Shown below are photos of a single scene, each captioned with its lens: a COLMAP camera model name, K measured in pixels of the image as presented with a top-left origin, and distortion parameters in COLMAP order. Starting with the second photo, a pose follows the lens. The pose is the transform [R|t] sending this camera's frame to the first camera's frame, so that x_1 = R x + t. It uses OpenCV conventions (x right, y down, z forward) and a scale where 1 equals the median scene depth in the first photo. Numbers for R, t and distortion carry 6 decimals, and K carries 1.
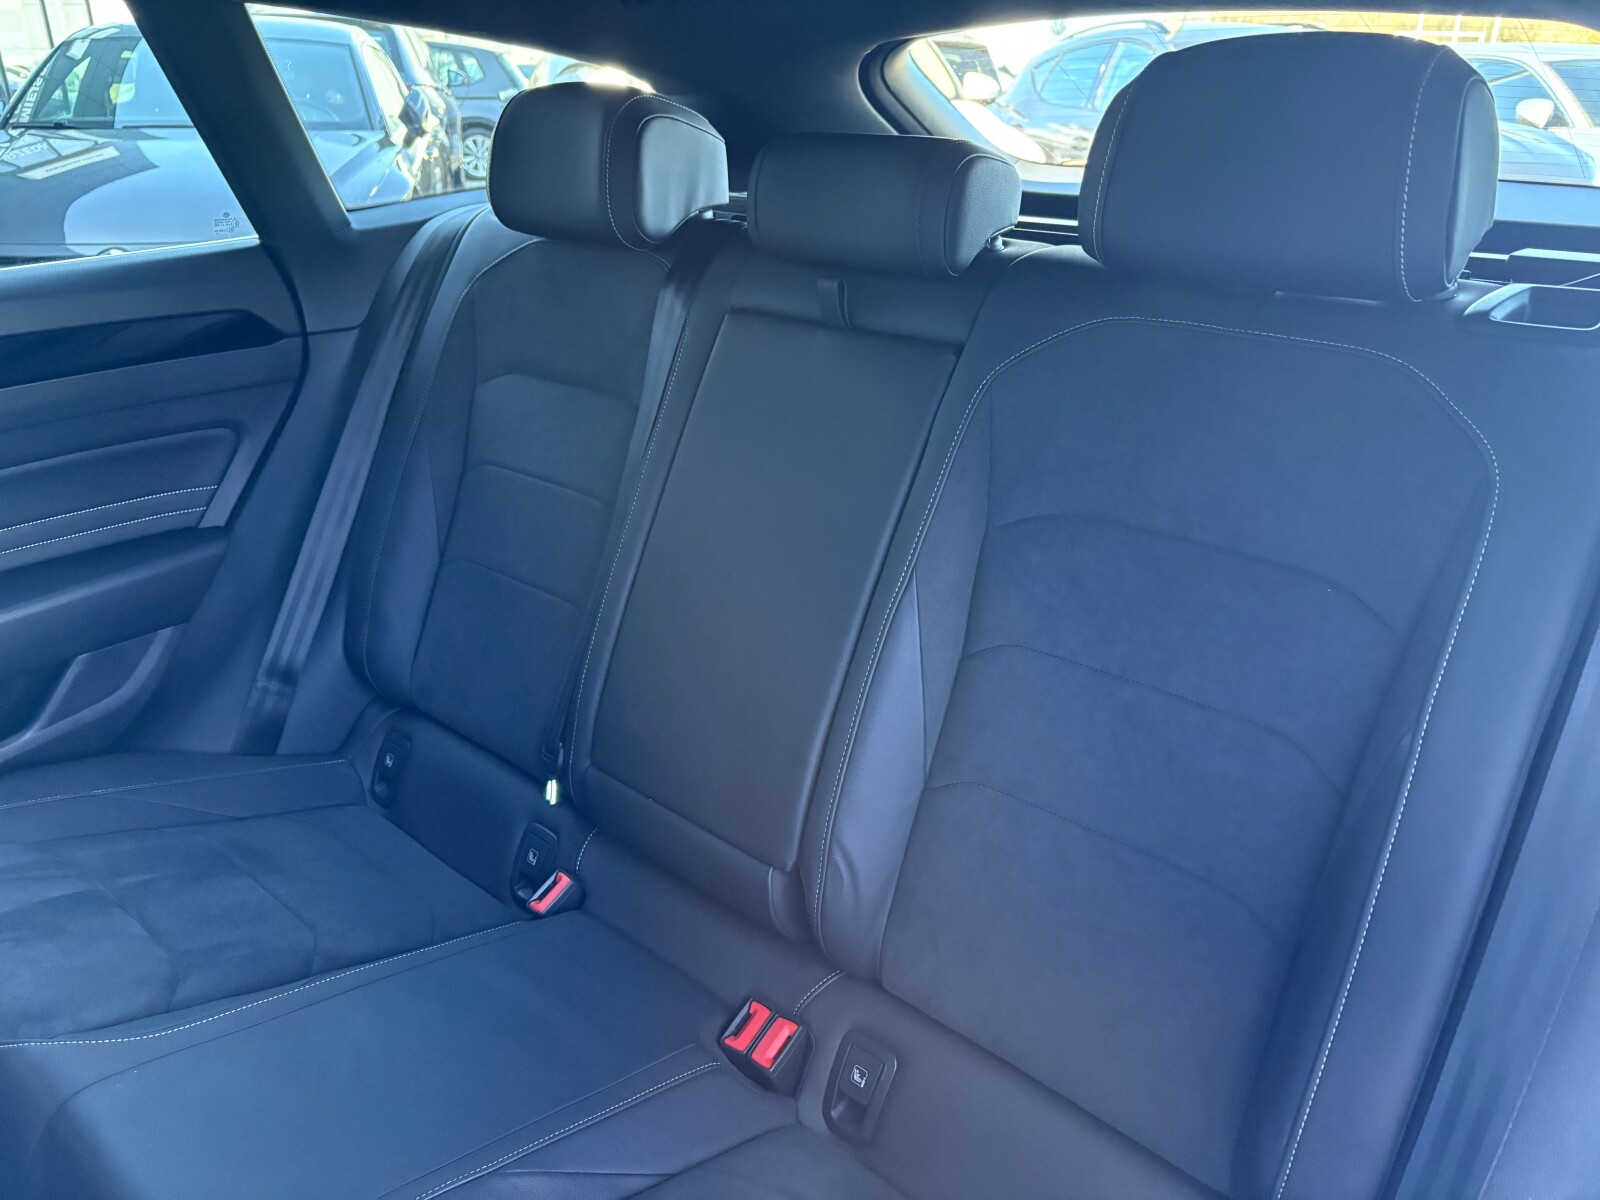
lens RADIAL K [[1208.2, 0, 800.0], [0, 1208.2, 600.0], [0, 0, 1]] dist [-0.003628, -0.007936]
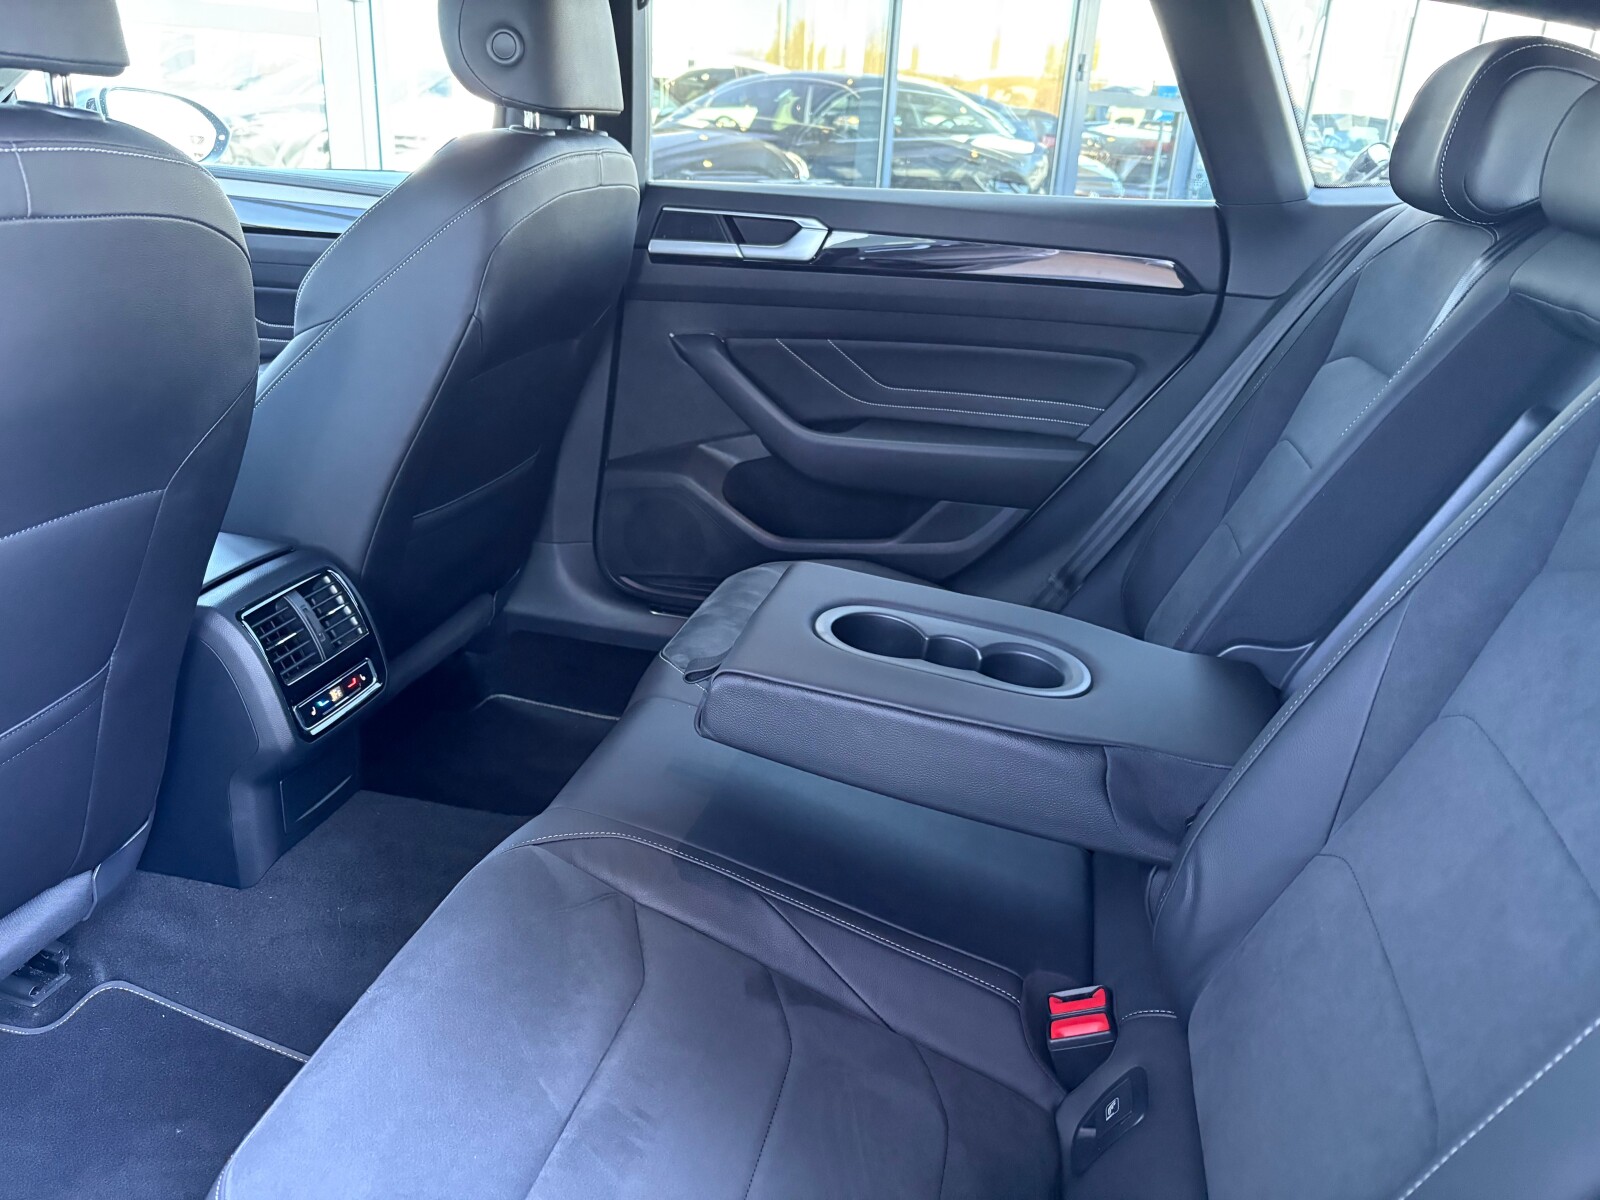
lens RADIAL K [[1241.3, 0, 800.8], [0, 1241.3, 605.9], [0, 0, 1]] dist [-0.001990, -0.015875]
pose [[0.474620, 0.329418, -0.816223, 0.397767], [-0.392701, 0.909165, 0.138579, 0.023632], [0.787732, 0.254759, 0.560871, 0.172322]]
